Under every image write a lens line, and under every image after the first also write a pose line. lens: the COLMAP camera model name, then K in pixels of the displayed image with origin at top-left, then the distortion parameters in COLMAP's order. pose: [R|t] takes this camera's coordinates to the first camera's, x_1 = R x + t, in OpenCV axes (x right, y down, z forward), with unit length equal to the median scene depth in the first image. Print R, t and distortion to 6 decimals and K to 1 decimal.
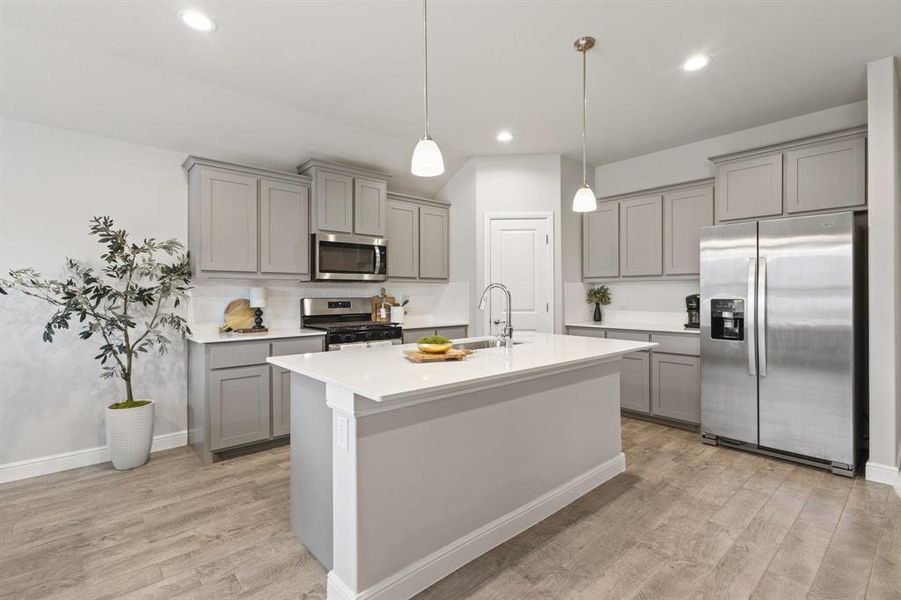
lens RADIAL K [[417.6, 0, 451.0], [0, 417.6, 295.4], [0, 0, 1]] dist [0.012094, -0.002656]
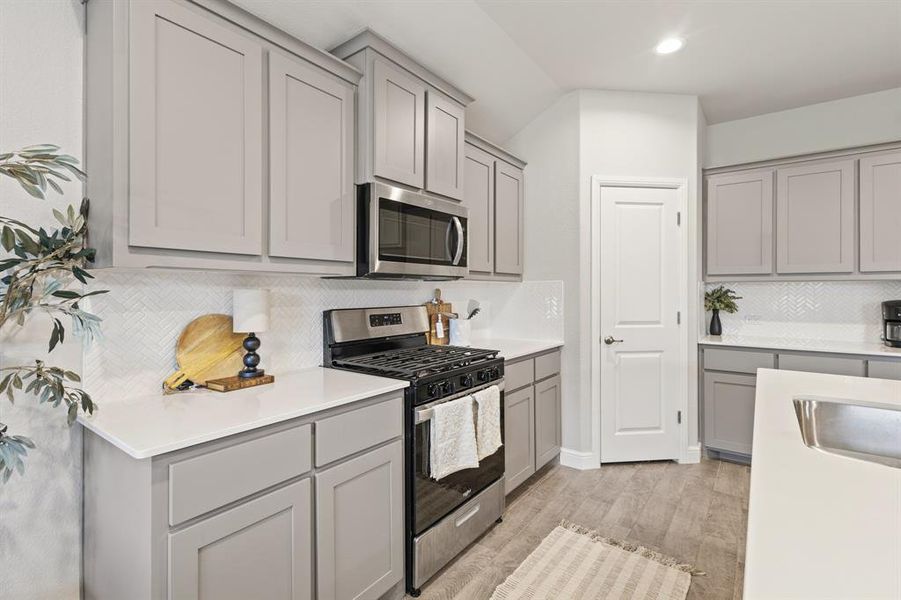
lens RADIAL K [[417.6, 0, 448.2], [0, 417.6, 291.6], [0, 0, 1]] dist [0.012094, -0.002656]
pose [[0.979744, 0.001885, 0.200245, -0.377408], [-0.001717, 0.999998, -0.001013, -0.018514], [-0.200246, 0.000648, 0.979745, 0.552133]]
